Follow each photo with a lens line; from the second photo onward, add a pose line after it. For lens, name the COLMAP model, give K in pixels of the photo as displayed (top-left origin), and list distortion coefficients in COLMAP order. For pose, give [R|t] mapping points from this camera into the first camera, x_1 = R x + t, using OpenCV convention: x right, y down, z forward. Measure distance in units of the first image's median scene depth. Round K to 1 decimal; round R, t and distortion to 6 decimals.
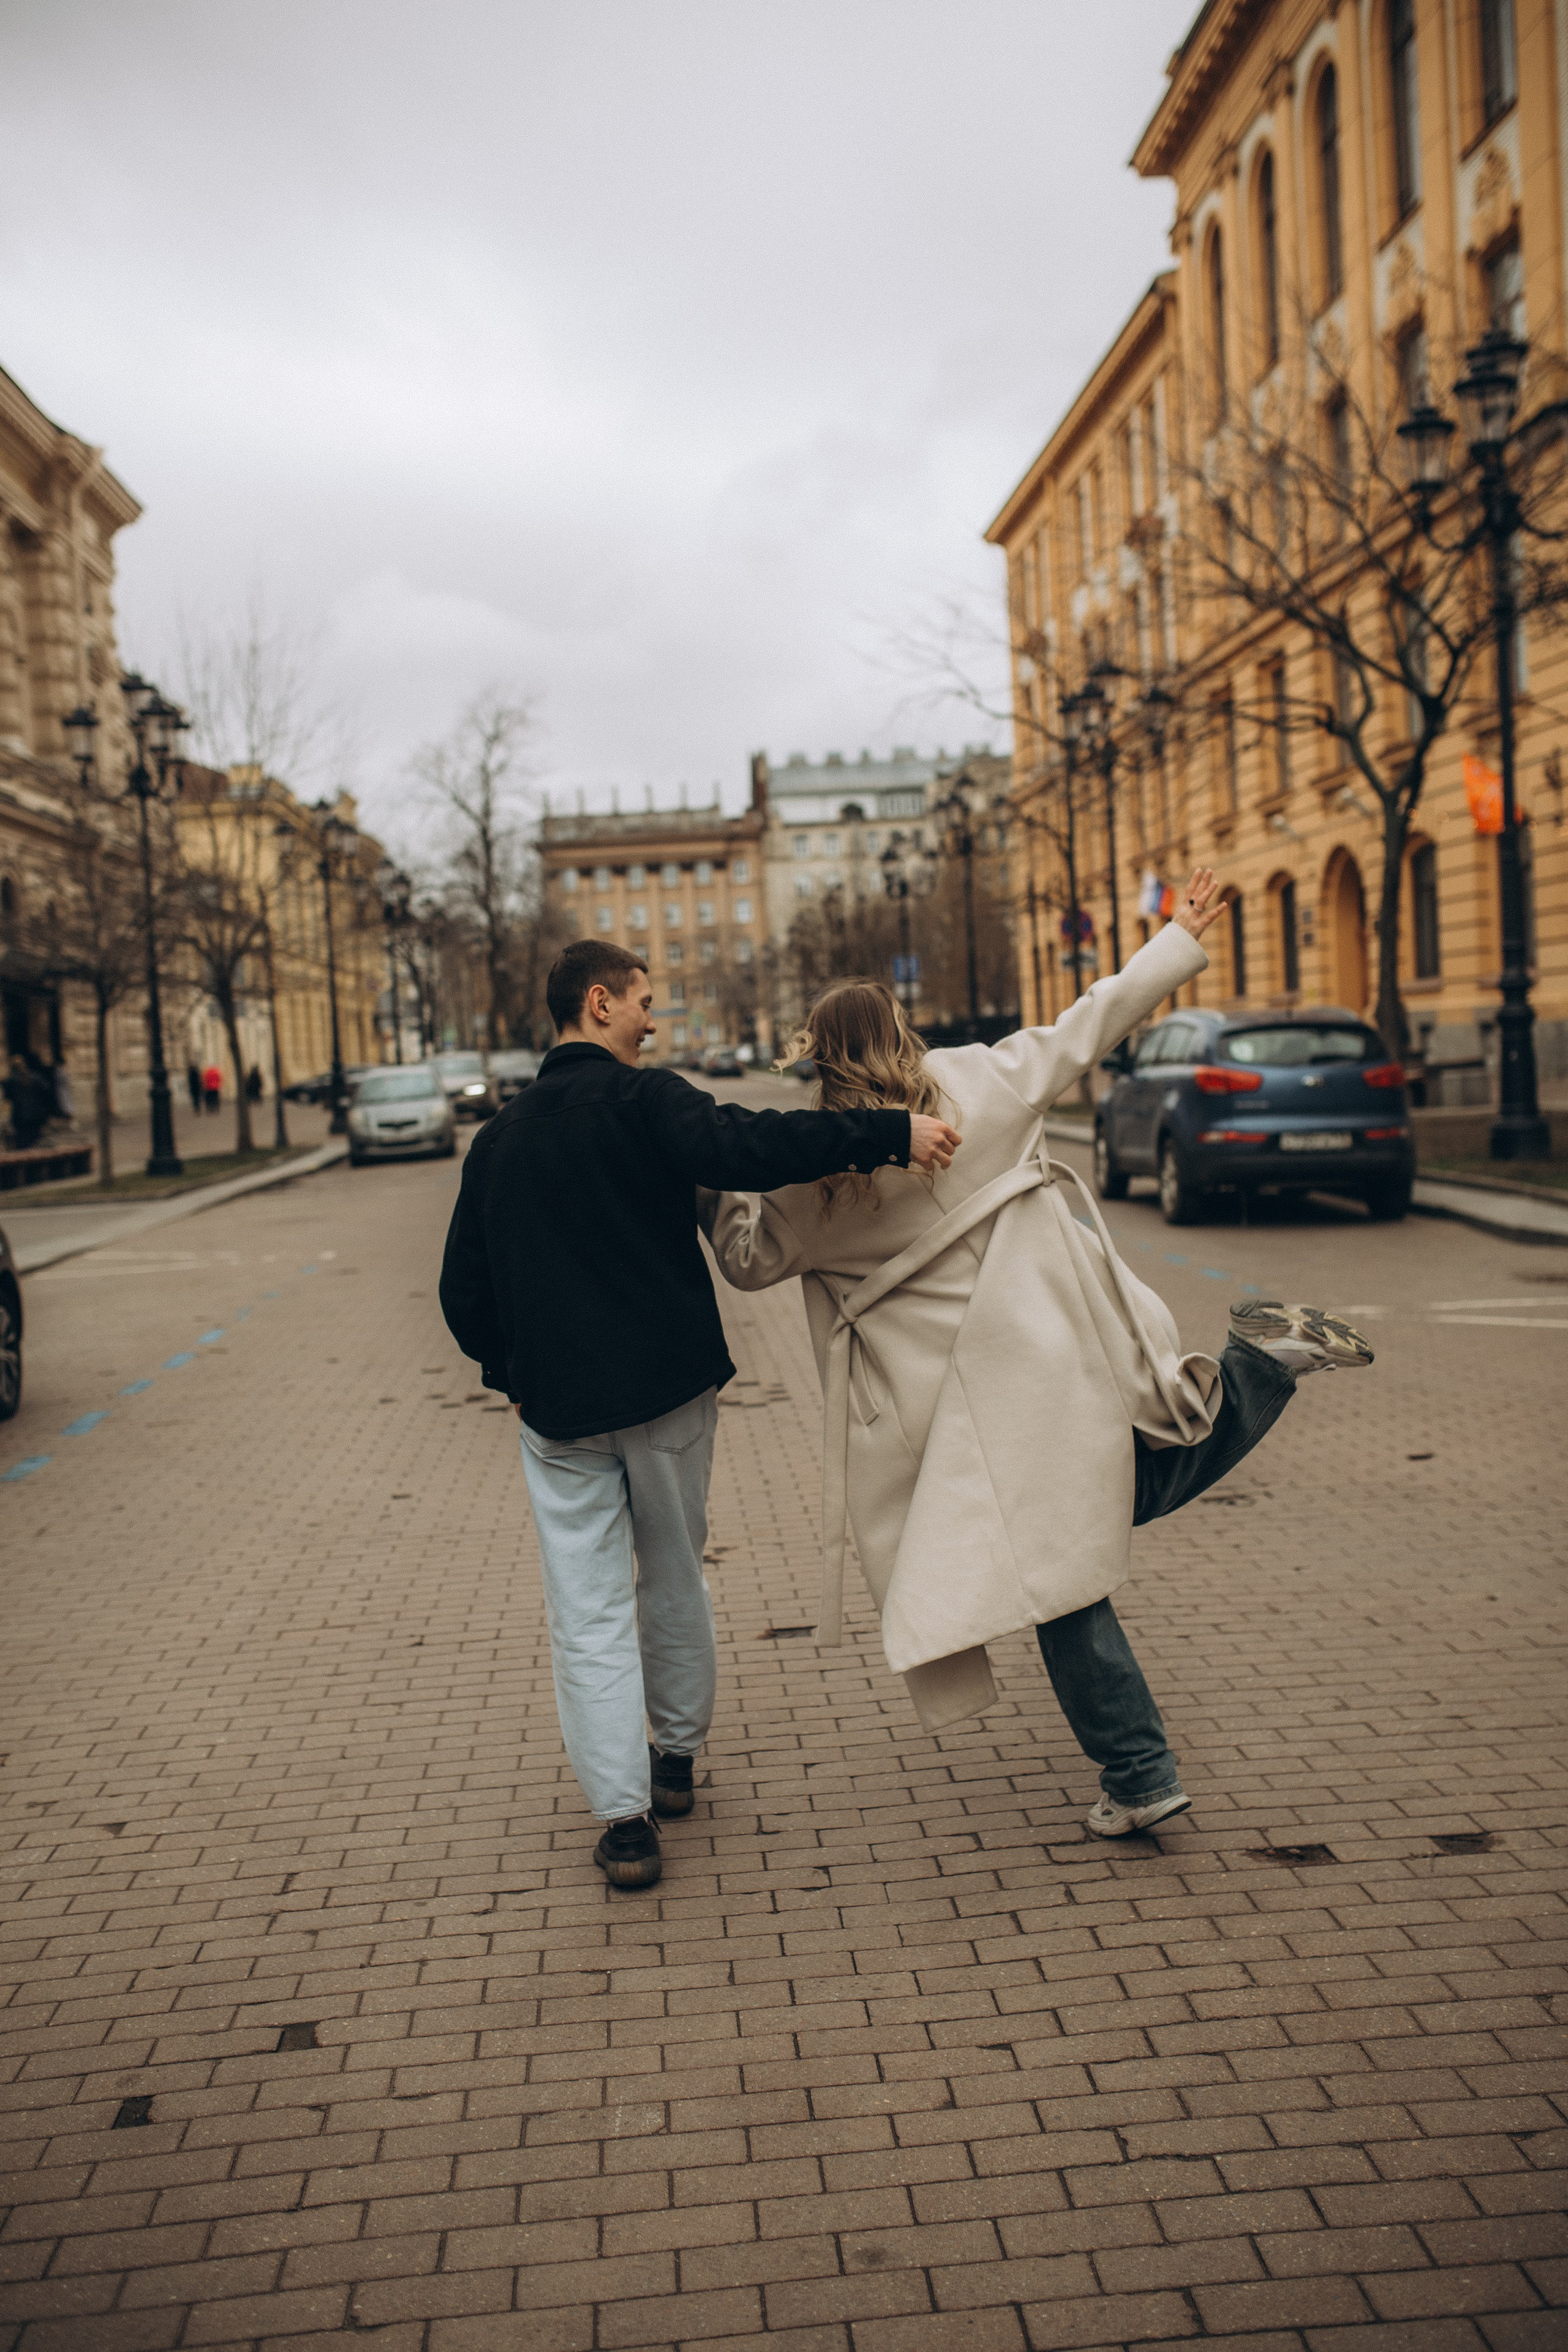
lens RADIAL K [[2250.9, 0, 785.5], [0, 2250.9, 1175.4], [0, 0, 1]] dist [-0.063371, 0.091807]
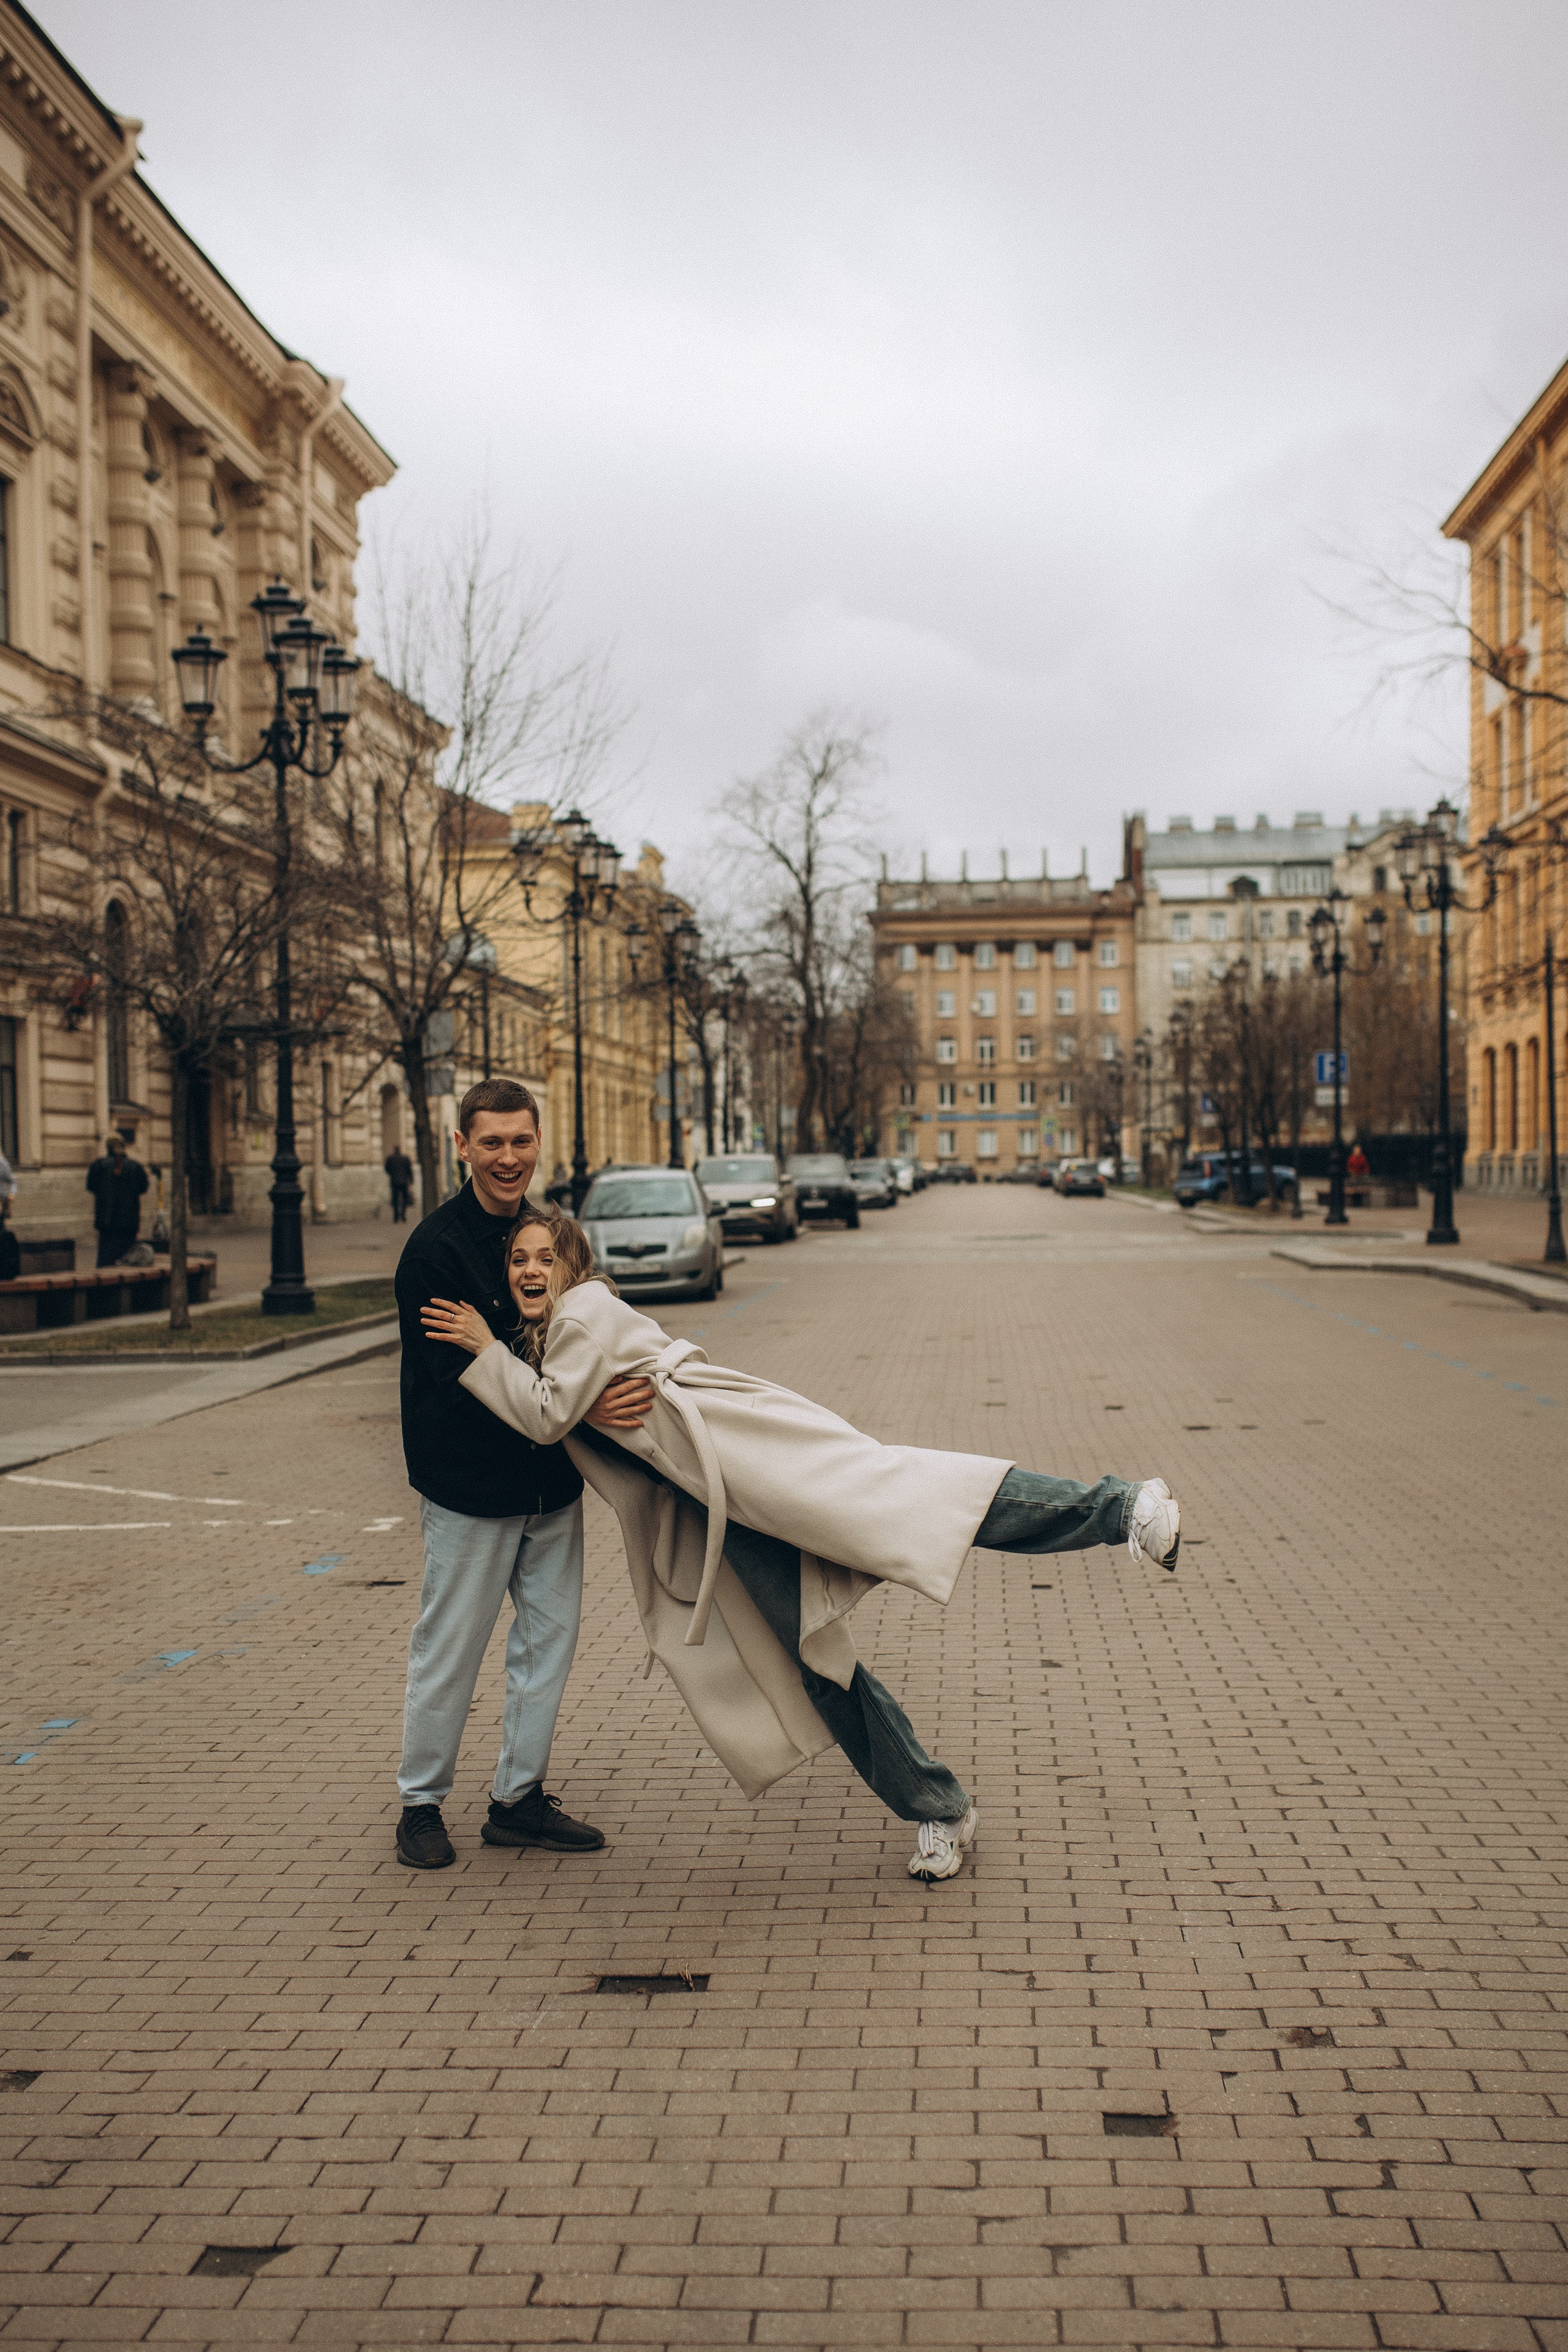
lens RADIAL K [[2528.6, 0, 778.9], [0, 2528.6, 1270.8], [0, 0, 1]] dist [-0.046777, 0.036732]
pose [[0.988949, 0.045189, -0.141205, -0.009950], [-0.046756, 0.998876, -0.007800, -0.007874], [0.140694, 0.014316, 0.989950, 0.141892]]
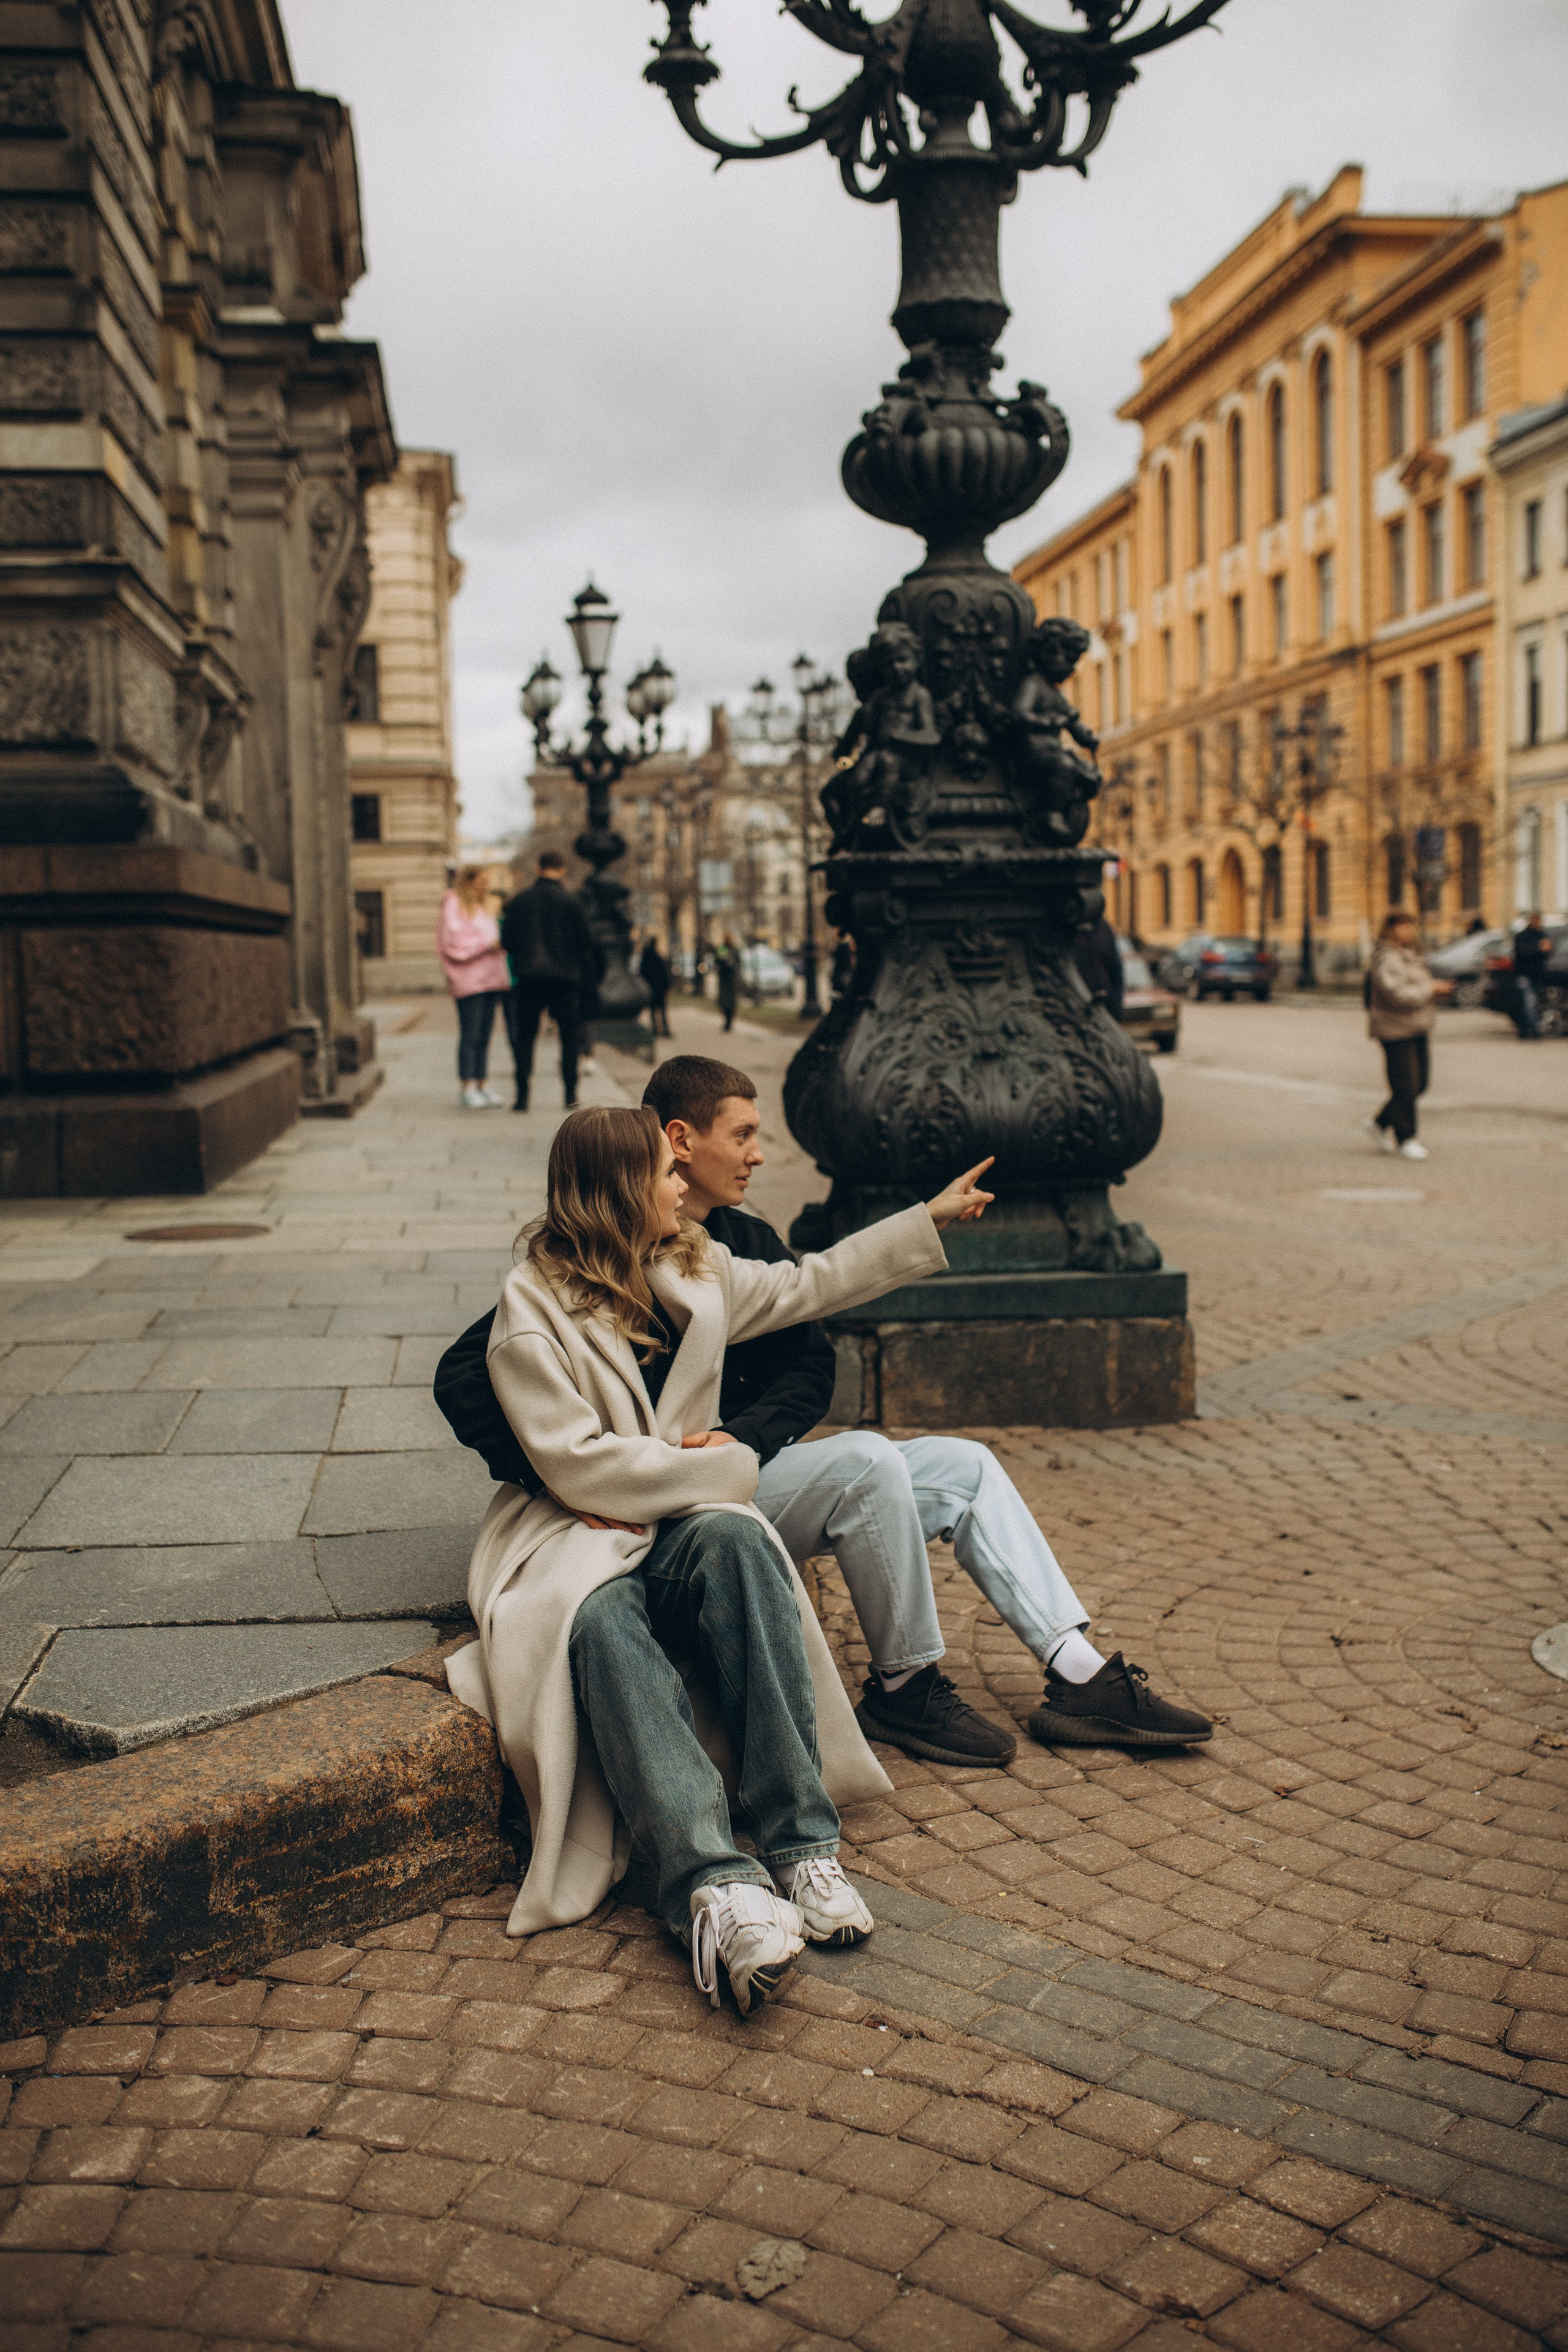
lens RADIAL K [[2253.7, 0, 783.2], [0, 2253.7, 1174.0], [0, 0, 1]] dist [-0.063304, 0.090236]
pose [[0.997570, 0.022096, 0.066077, -0.187983], [-0.024492, 0.999063, 0.035671, 0.050654], [-0.065227, -0.037202, 0.997177, -0.657118]]
